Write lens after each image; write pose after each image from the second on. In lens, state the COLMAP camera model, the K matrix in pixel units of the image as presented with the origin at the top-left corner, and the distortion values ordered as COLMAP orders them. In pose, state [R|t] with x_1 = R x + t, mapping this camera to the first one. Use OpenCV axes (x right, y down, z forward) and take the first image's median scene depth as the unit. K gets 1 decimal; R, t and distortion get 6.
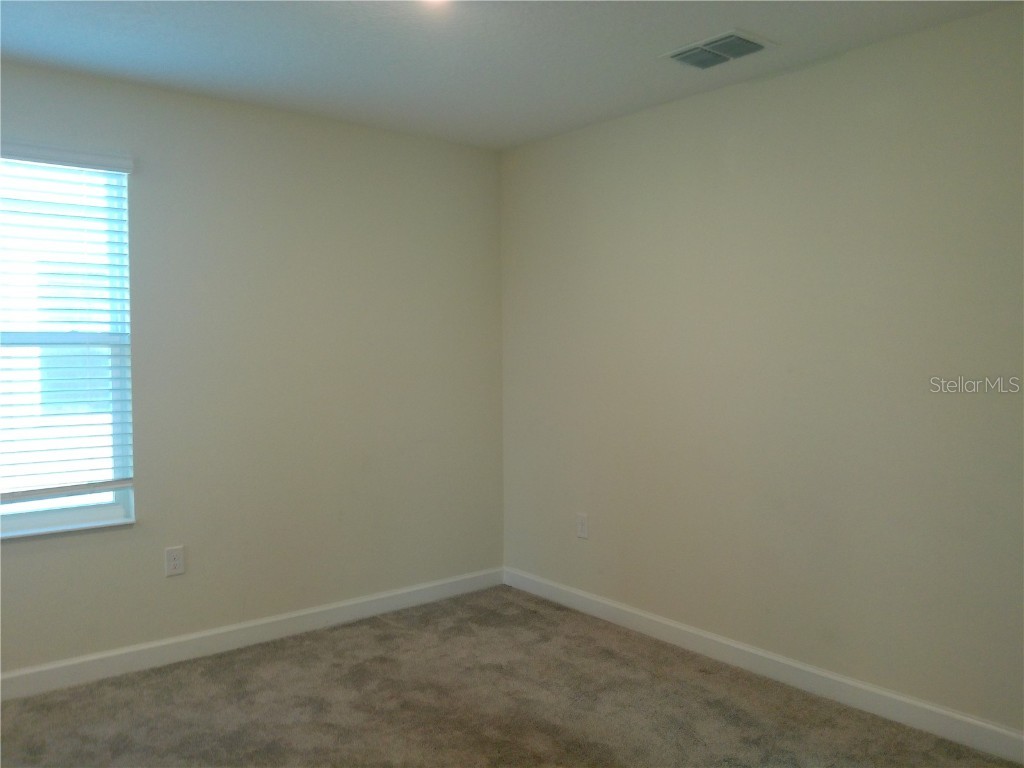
lens RADIAL K [[838.6, 0, 519.4], [0, 838.6, 390.6], [0, 0, 1]] dist [0.111507, -0.227278]
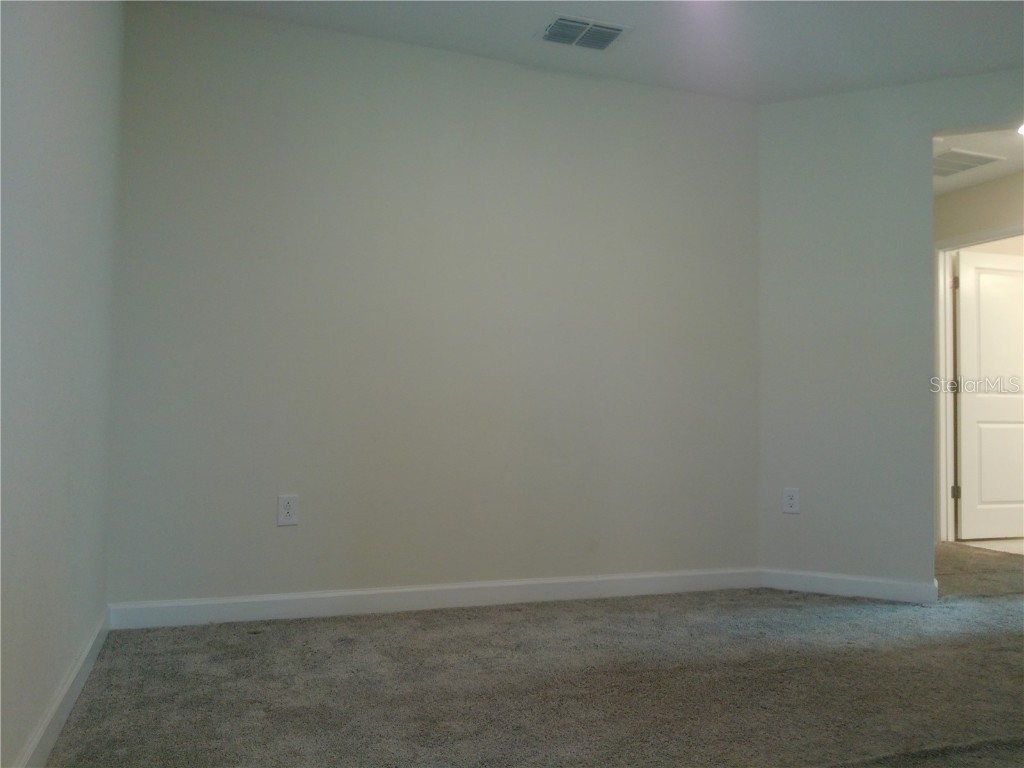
lens RADIAL K [[838.6, 0, 519.4], [0, 838.6, 390.6], [0, 0, 1]] dist [0.111507, -0.227278]
pose [[0.330097, 0.032510, 0.943387, -0.675132], [0.032385, 0.998428, -0.045739, 0.101515], [-0.943391, 0.045650, 0.328526, 0.573349]]
